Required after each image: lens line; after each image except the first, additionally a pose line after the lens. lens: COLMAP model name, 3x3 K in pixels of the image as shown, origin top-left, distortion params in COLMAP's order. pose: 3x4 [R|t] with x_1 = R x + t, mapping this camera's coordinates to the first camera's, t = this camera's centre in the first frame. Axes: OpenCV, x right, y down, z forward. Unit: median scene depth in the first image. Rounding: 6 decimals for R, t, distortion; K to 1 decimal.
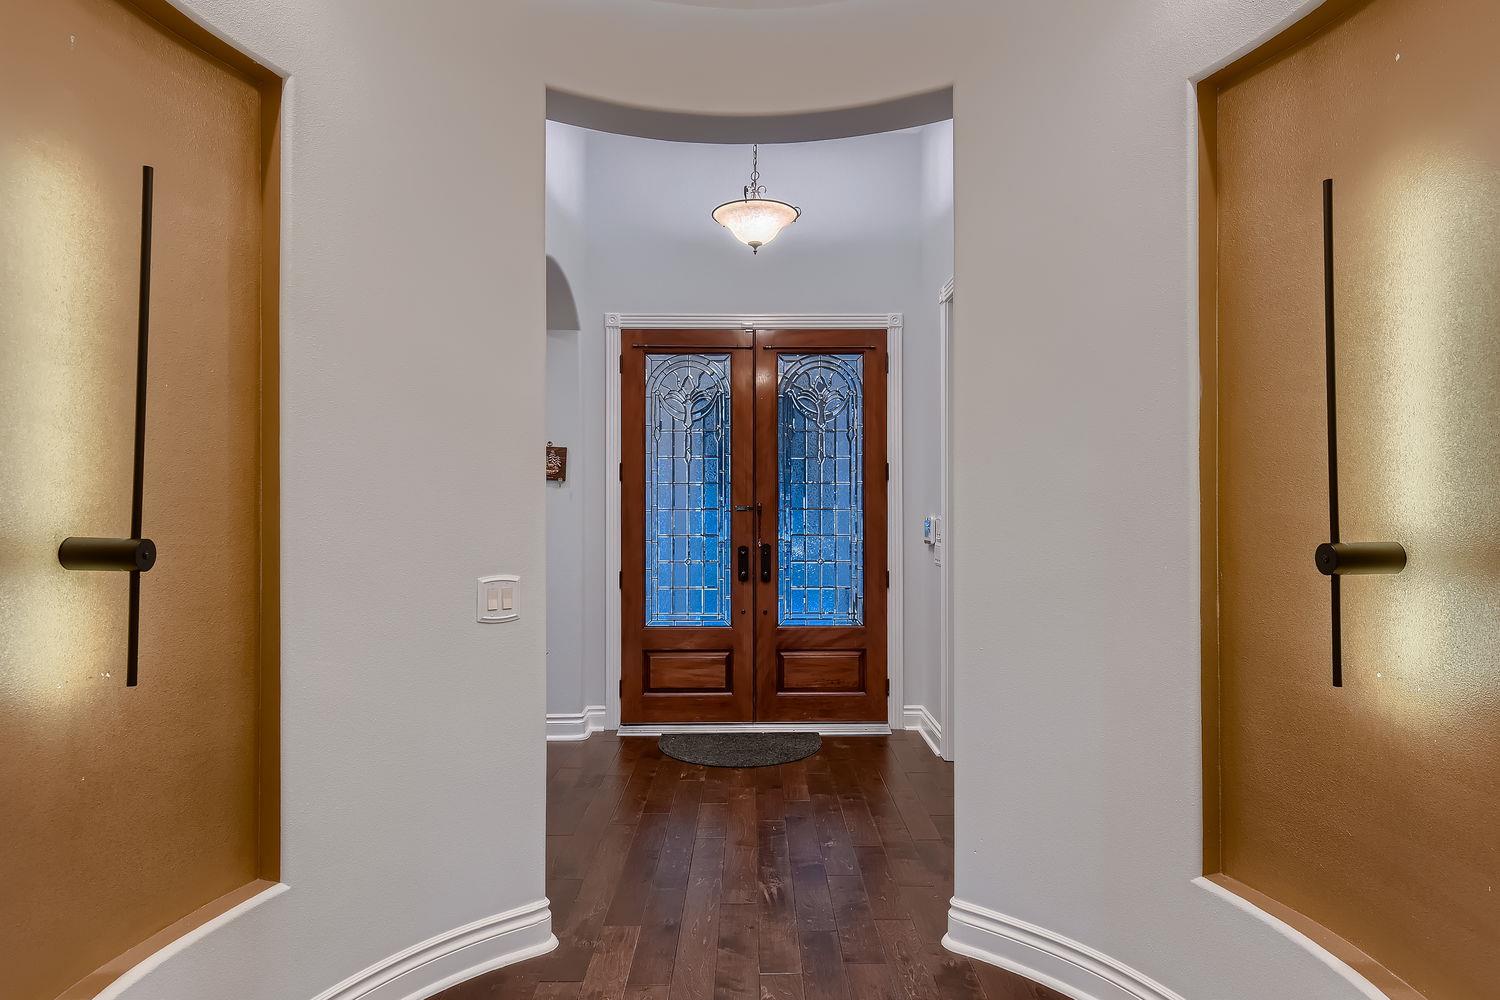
lens RADIAL K [[851.7, 0, 763.0], [0, 851.7, 497.0], [0, 0, 1]] dist [0.014318, 0.000929]
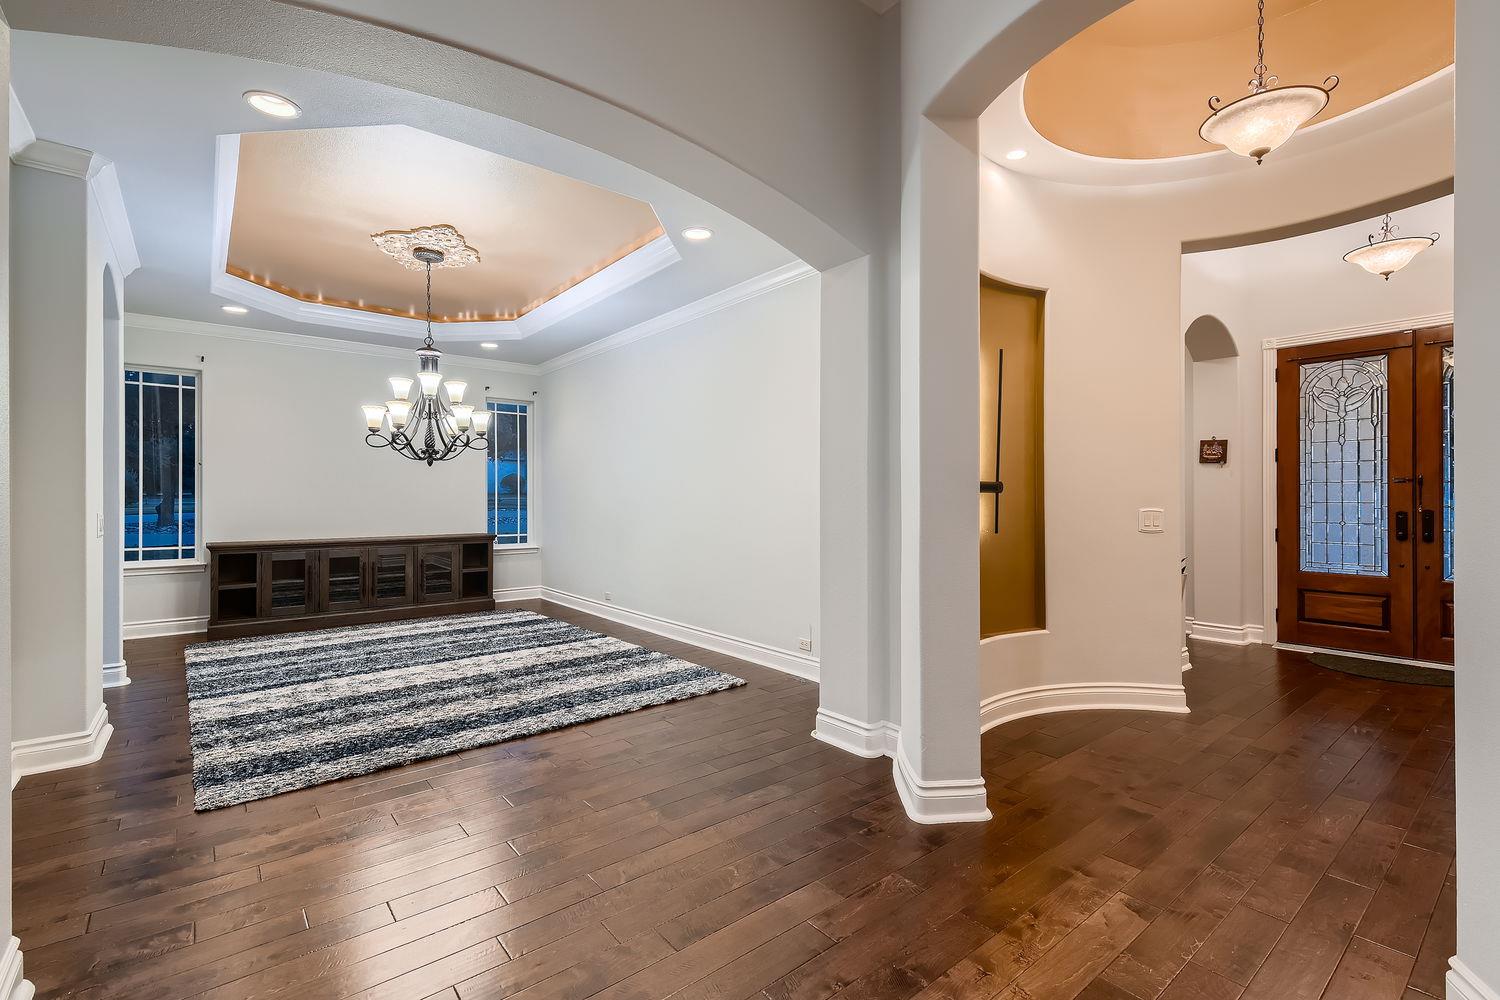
lens RADIAL K [[671.3, 0, 762.9], [0, 671.3, 499.3], [0, 0, 1]] dist [0.010160, -0.003455]
pose [[0.624968, 0.000172, -0.780651, 0.158986], [0.008617, 0.999938, 0.007119, 0.025928], [0.780603, -0.011176, 0.624927, -0.305938]]
